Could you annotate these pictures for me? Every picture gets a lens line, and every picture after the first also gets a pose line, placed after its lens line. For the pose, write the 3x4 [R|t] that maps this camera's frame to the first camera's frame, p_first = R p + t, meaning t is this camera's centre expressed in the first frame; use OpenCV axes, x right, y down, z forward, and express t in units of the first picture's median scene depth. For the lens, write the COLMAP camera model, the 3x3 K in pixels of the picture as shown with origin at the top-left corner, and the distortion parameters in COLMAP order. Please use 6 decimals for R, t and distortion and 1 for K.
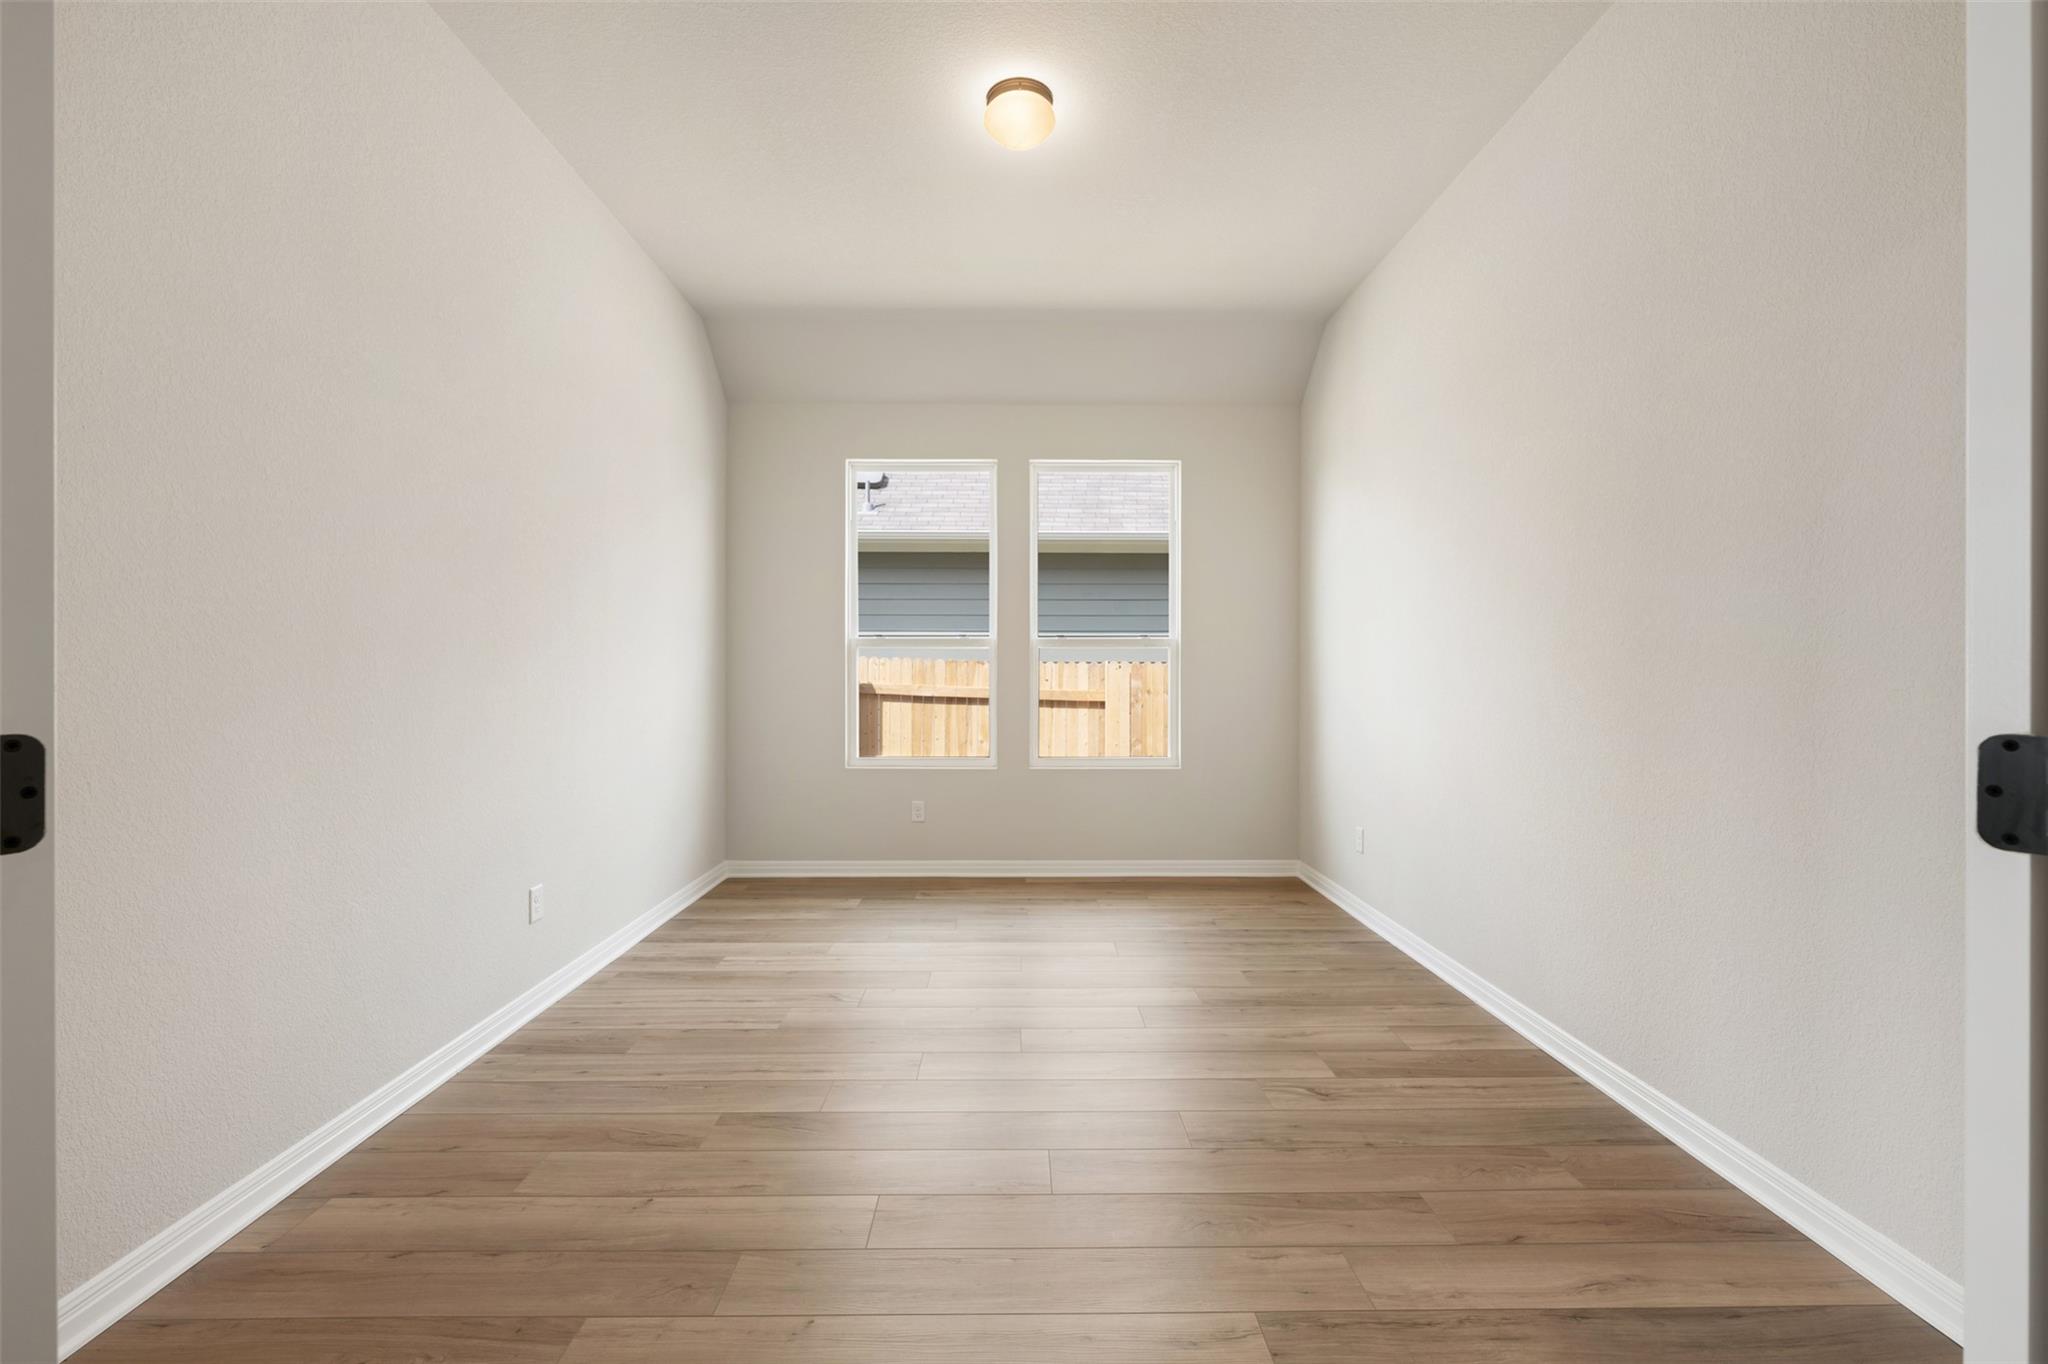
lens RADIAL K [[845.1, 0, 1026.1], [0, 845.1, 677.6], [0, 0, 1]] dist [0.000142, -0.000159]
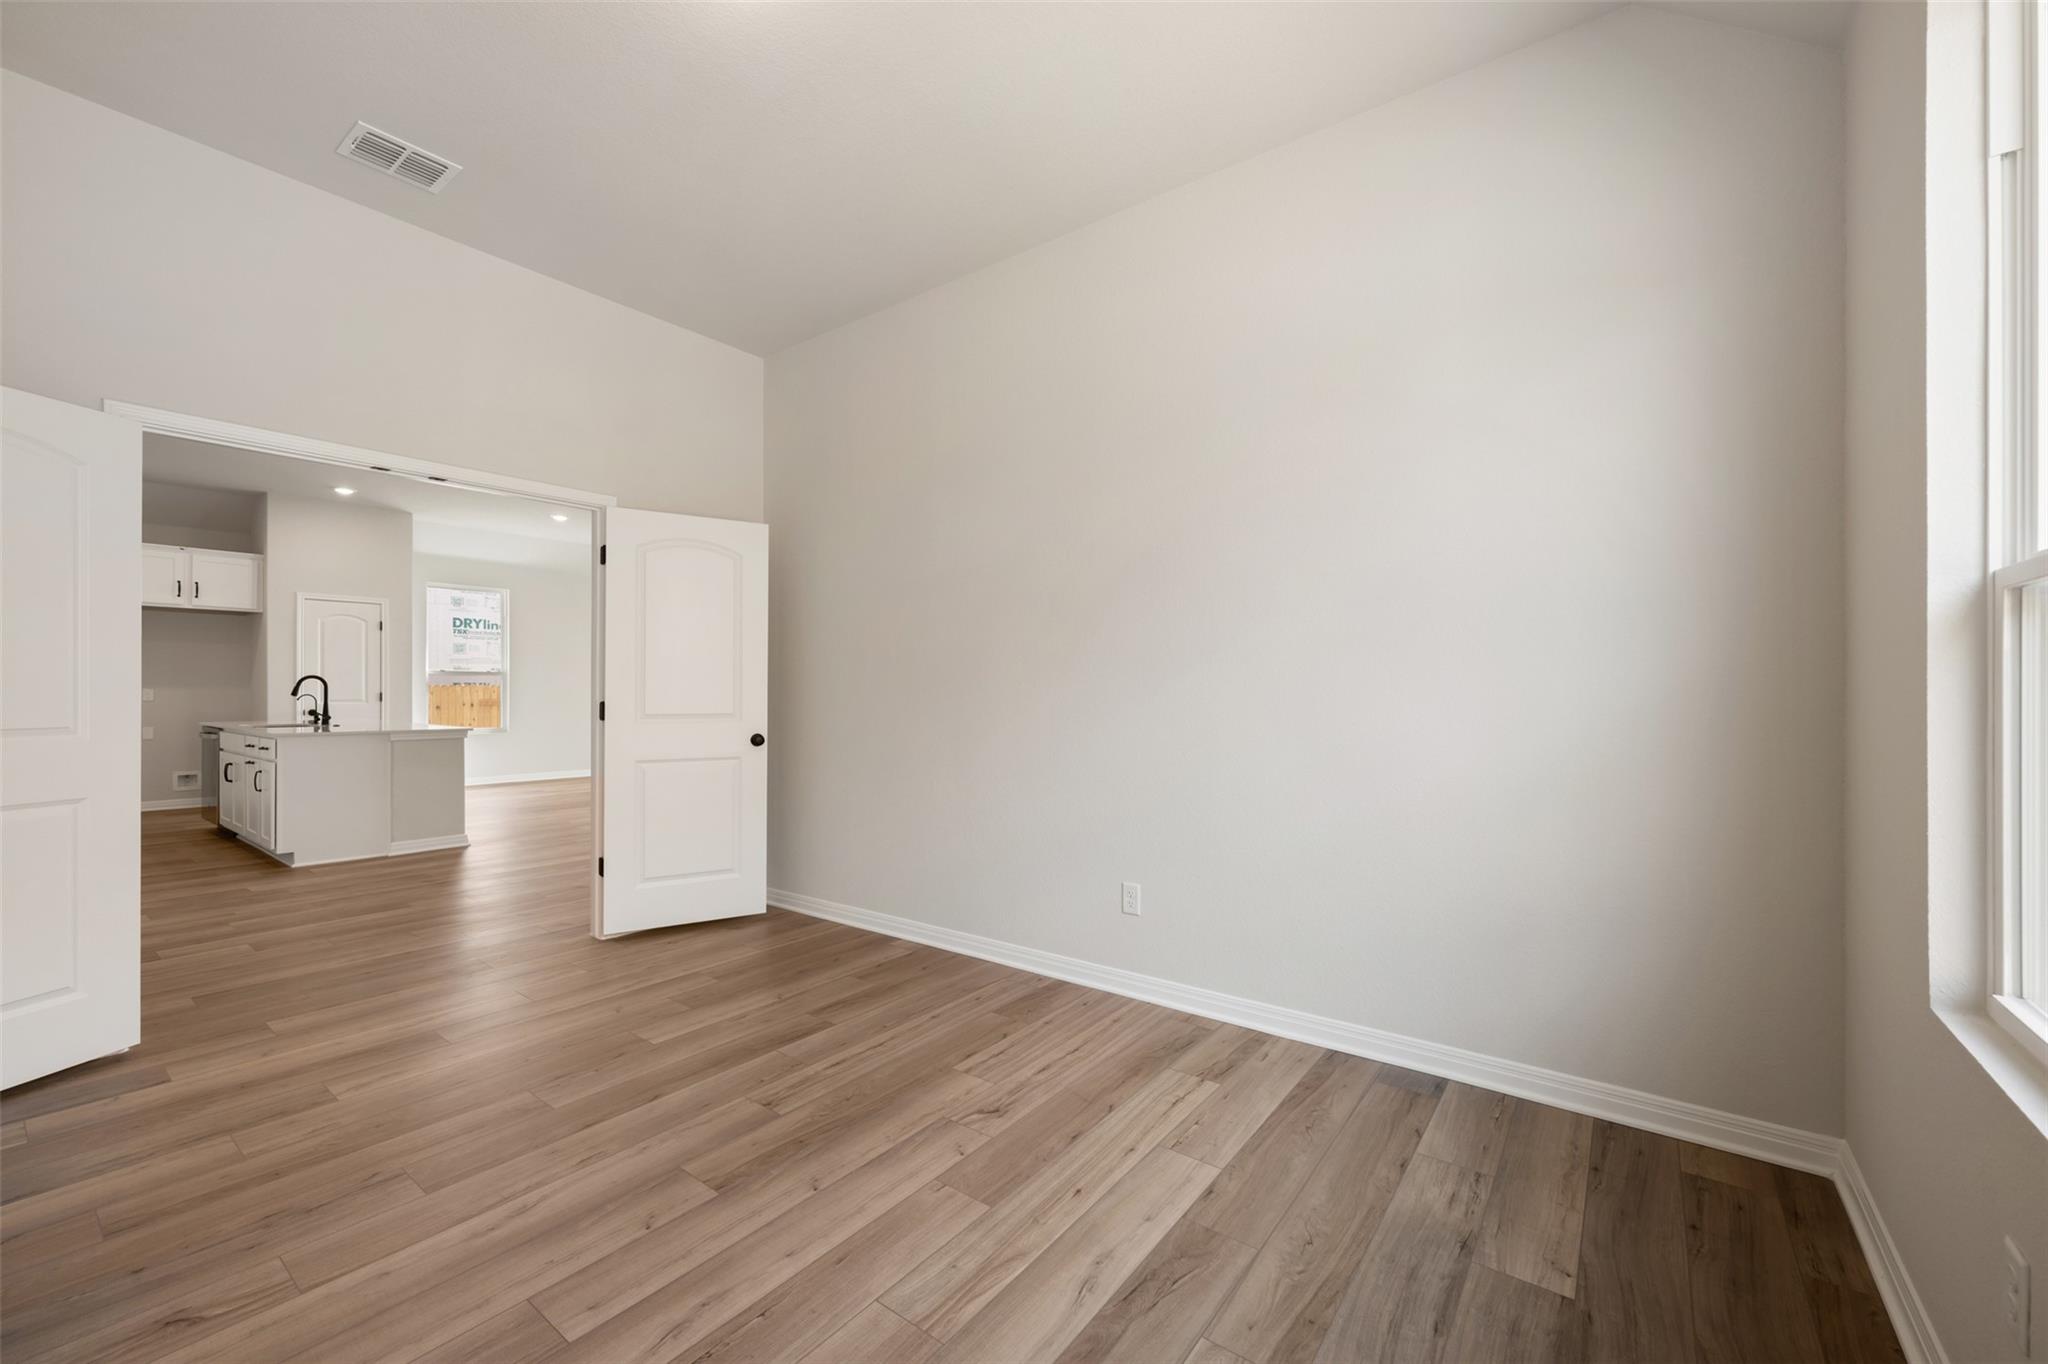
lens RADIAL K [[810.0, 0, 1022.0], [0, 810.0, 690.1], [0, 0, 1]] dist [-0.001855, 0.000588]
pose [[-0.612379, -0.005360, -0.790546, 0.227559], [-0.007772, 0.999970, -0.000759, -0.005529], [0.790526, 0.005679, -0.612402, 0.971272]]
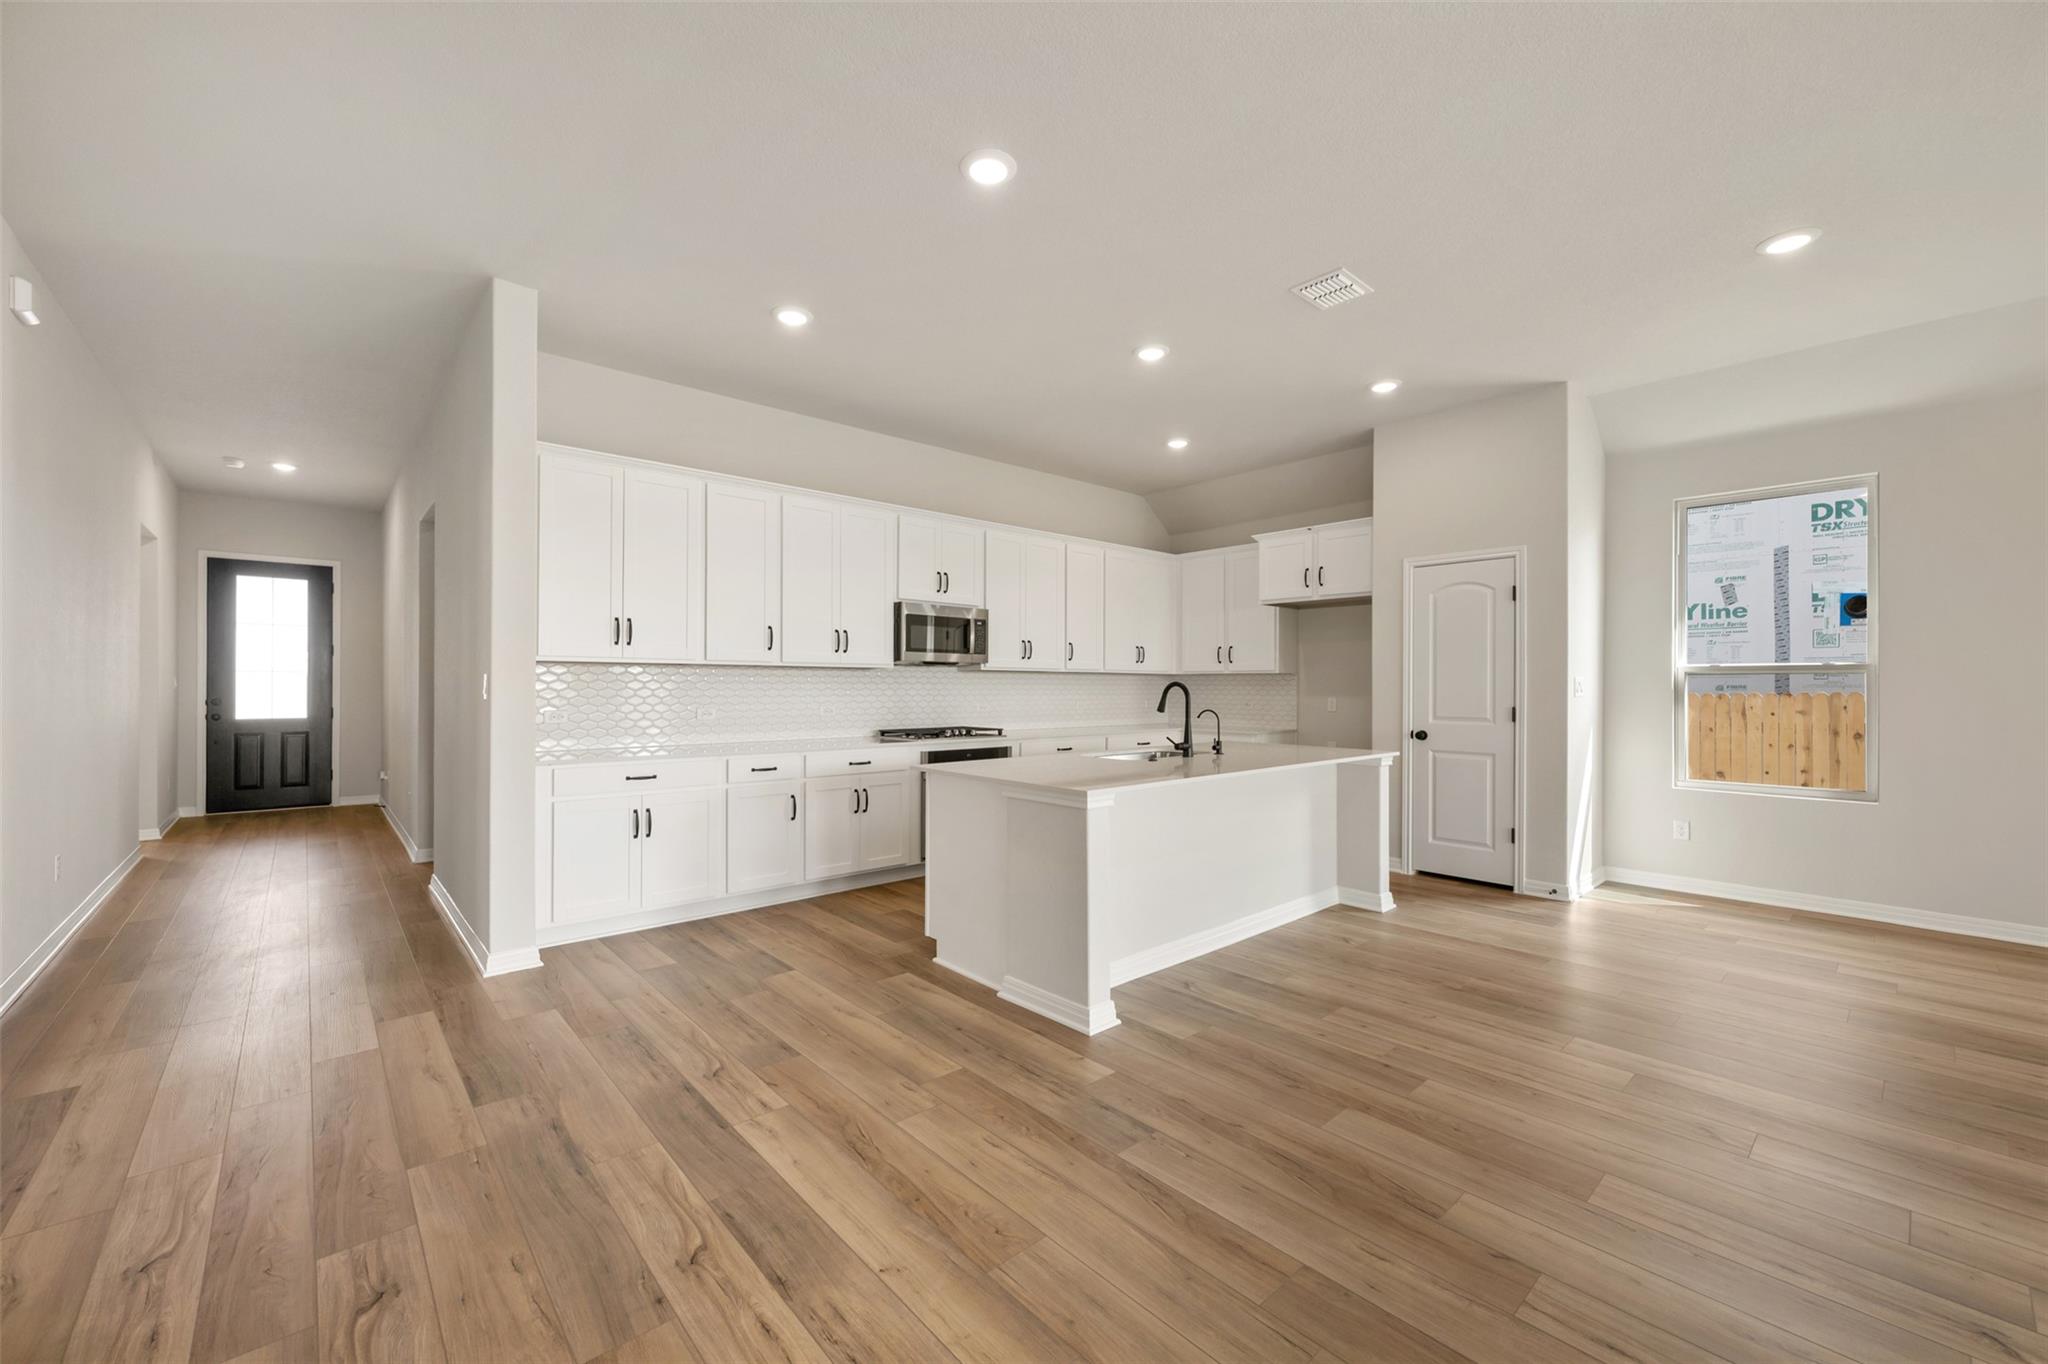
lens RADIAL K [[810.0, 0, 1023.1], [0, 810.0, 688.2], [0, 0, 1]] dist [-0.001855, 0.000588]
pose [[-0.656172, -0.006611, 0.754583, -0.706562], [-0.002571, 0.999975, 0.006525, -0.020695], [-0.754607, 0.002342, -0.656173, -0.094397]]
